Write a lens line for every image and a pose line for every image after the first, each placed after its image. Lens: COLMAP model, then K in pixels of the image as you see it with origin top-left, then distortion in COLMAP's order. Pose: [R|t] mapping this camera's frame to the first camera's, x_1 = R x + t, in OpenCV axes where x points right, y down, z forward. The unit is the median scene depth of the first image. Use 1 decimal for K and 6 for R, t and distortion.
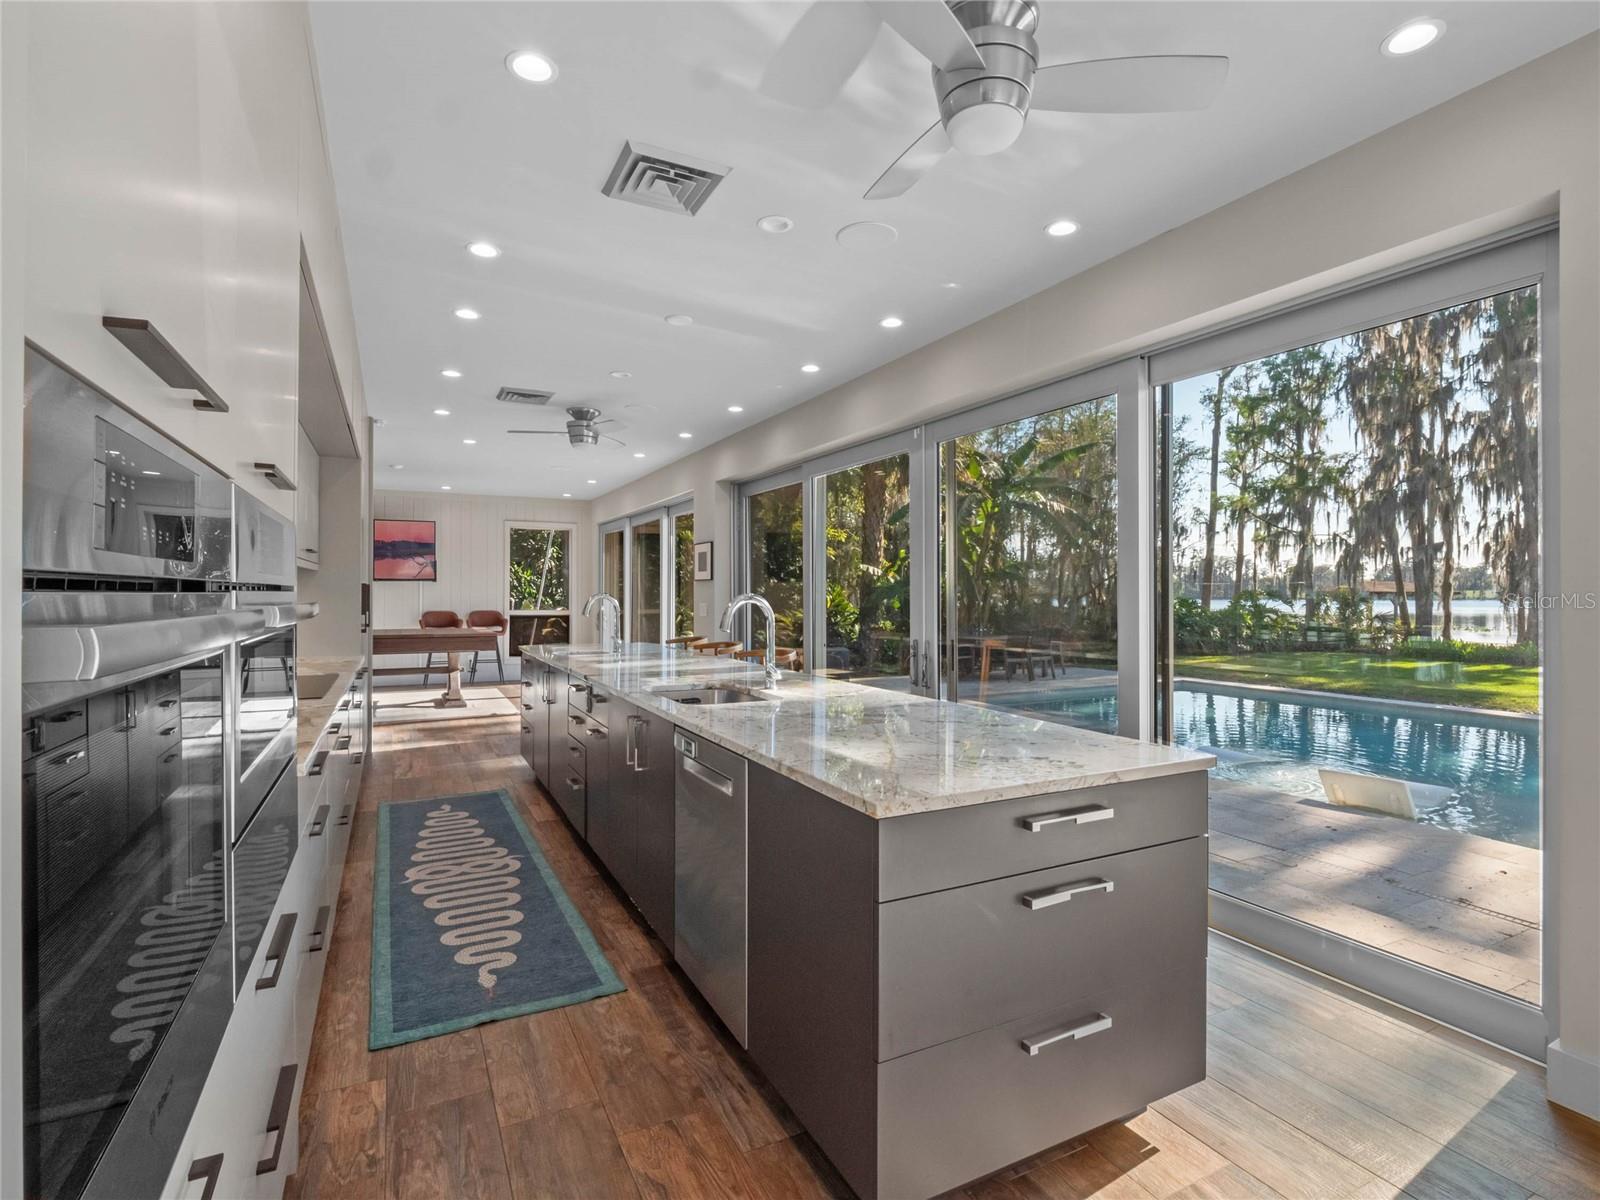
lens RADIAL K [[779.6, 0, 795.0], [0, 779.6, 596.8], [0, 0, 1]] dist [-0.010377, 0.002422]
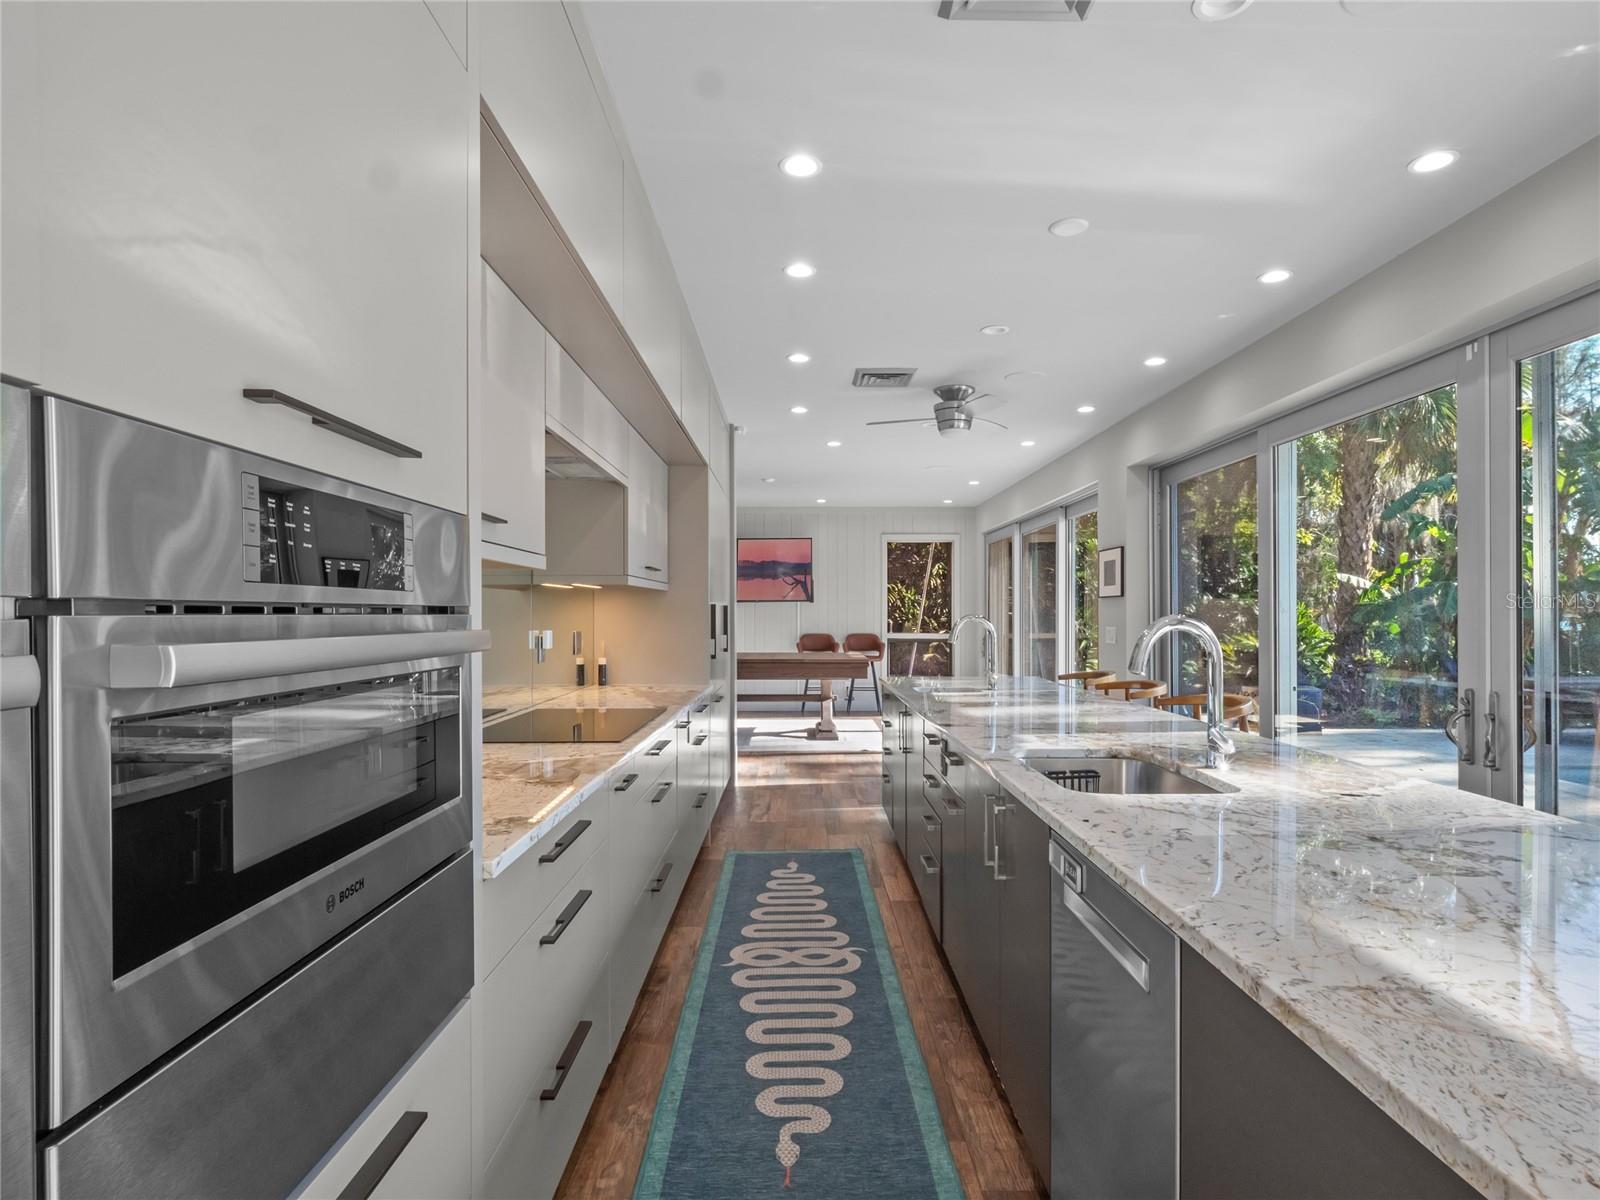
lens RADIAL K [[860.7, 0, 816.6], [0, 860.7, 614.9], [0, 0, 1]] dist [0.005079, -0.004007]
pose [[0.899623, -0.002213, -0.436662, -0.009913], [0.000694, 0.999993, -0.003638, -0.001126], [0.436667, 0.002970, 0.899618, 0.137733]]
